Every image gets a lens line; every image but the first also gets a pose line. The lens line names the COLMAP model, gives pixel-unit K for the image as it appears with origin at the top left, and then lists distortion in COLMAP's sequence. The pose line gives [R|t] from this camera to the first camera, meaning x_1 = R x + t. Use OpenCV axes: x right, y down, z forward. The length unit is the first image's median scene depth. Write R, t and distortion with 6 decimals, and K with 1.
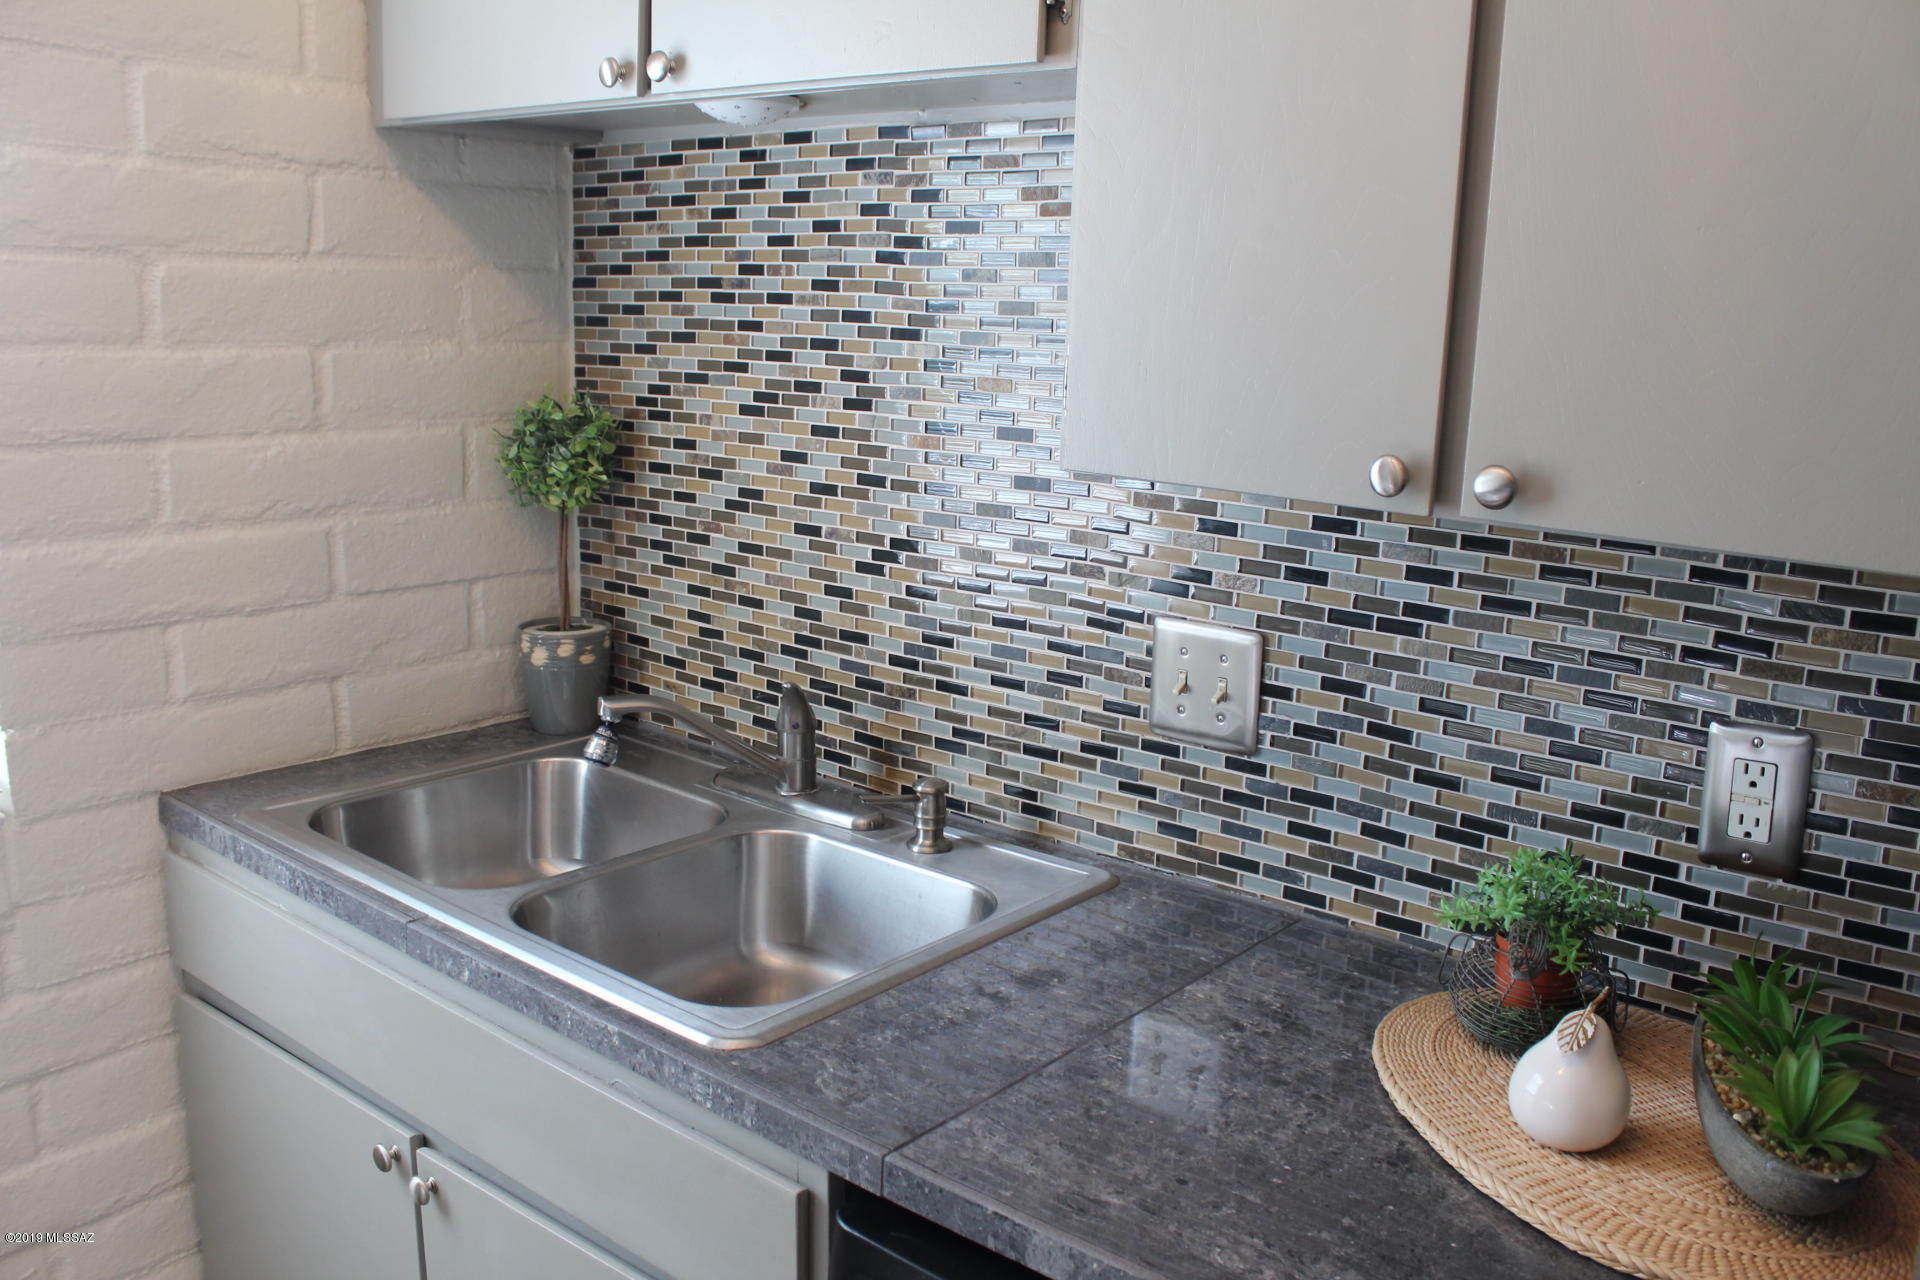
lens RADIAL K [[1602.3, 0, 956.1], [0, 1602.3, 644.0], [0, 0, 1]] dist [-0.153108, 0.126650]
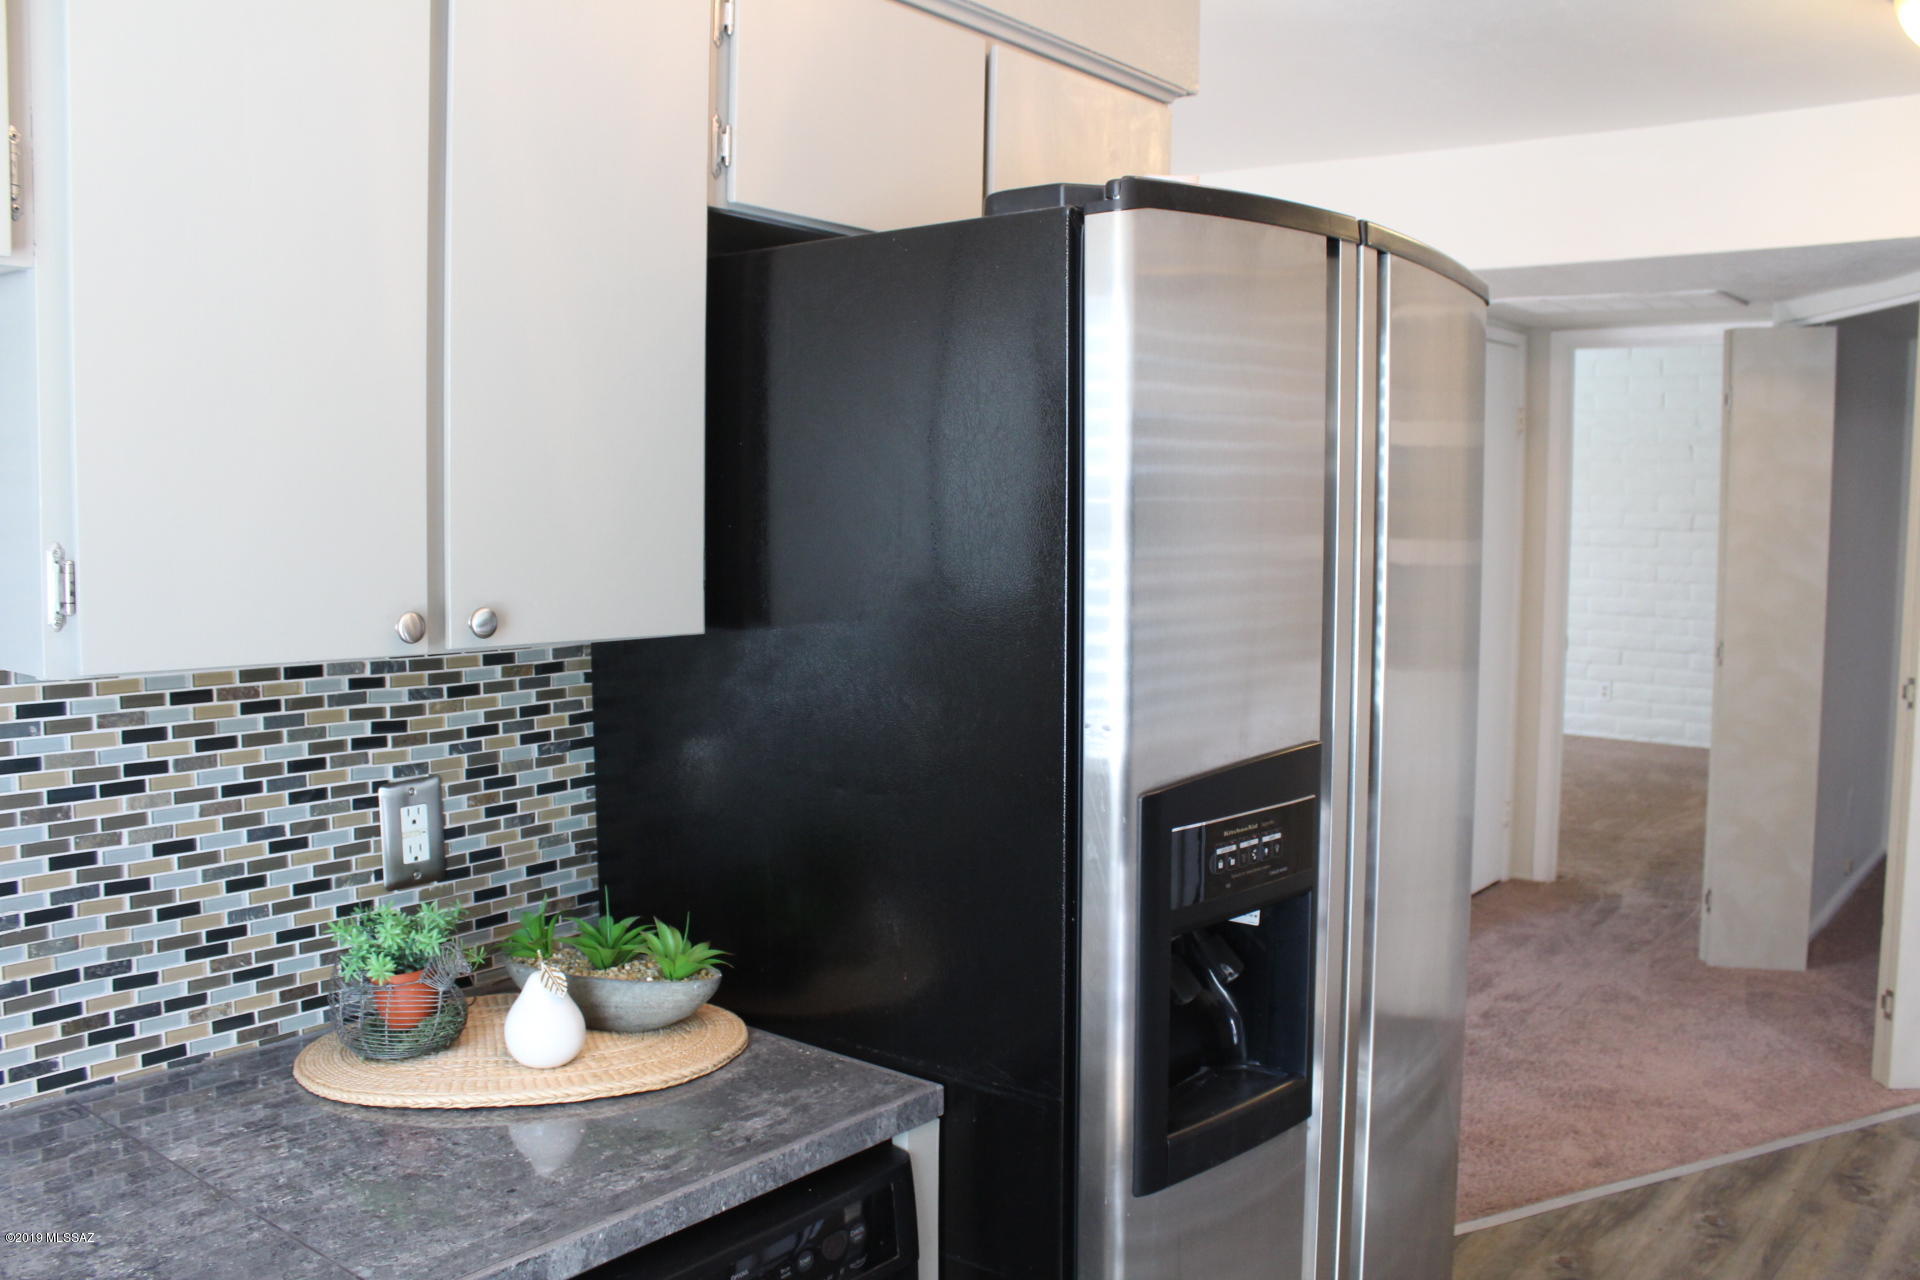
lens RADIAL K [[1602.3, 0, 973.7], [0, 1602.3, 629.5], [0, 0, 1]] dist [-0.153108, 0.126650]
pose [[-0.008628, -0.110103, 0.993883, -0.797050], [0.201099, 0.973422, 0.109583, -0.119936], [-0.979533, 0.200814, 0.013743, 0.402628]]
